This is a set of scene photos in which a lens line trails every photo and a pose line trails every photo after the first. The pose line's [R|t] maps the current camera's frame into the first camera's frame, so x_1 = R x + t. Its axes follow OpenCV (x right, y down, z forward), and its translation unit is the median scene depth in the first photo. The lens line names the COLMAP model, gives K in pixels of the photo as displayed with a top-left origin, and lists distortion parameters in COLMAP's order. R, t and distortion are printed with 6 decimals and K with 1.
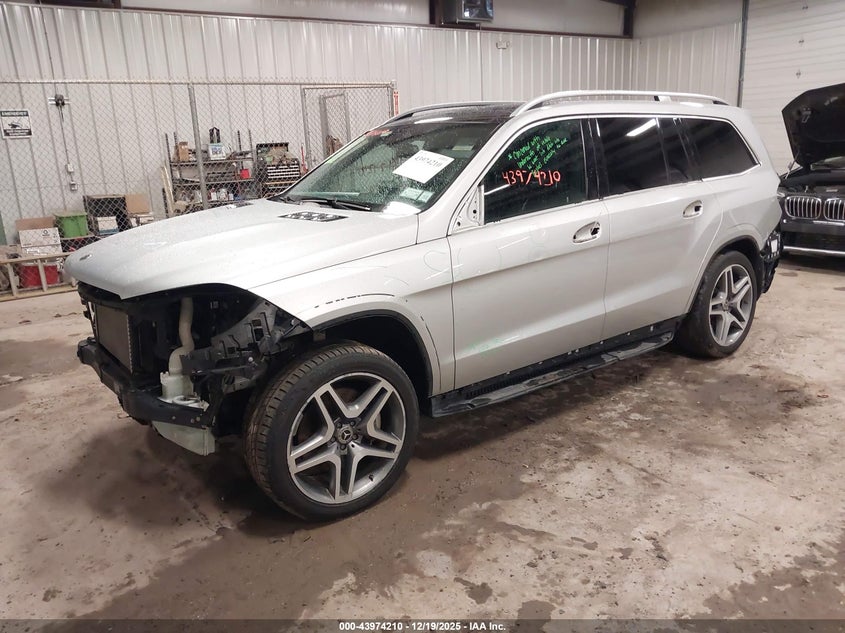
lens RADIAL K [[658.1, 0, 424.9], [0, 658.1, 312.2], [0, 0, 1]] dist [0.024842, -0.034888]
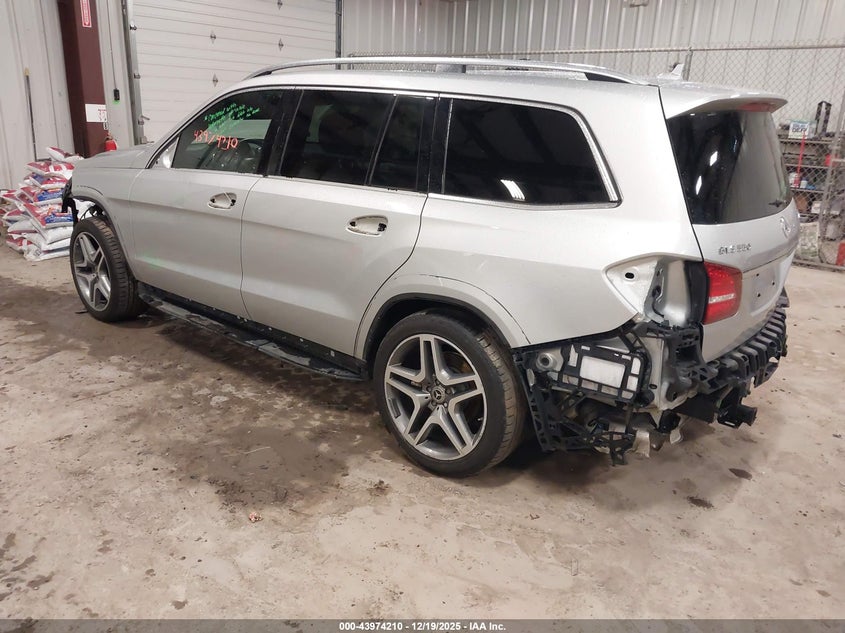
lens RADIAL K [[658.1, 0, 420.4], [0, 658.1, 316.0], [0, 0, 1]] dist [0.024842, -0.034888]
pose [[0.236467, 0.344647, -0.908461, 1.223671], [-0.298805, 0.915462, 0.269526, -0.303474], [0.924553, 0.207719, 0.319459, 0.928972]]
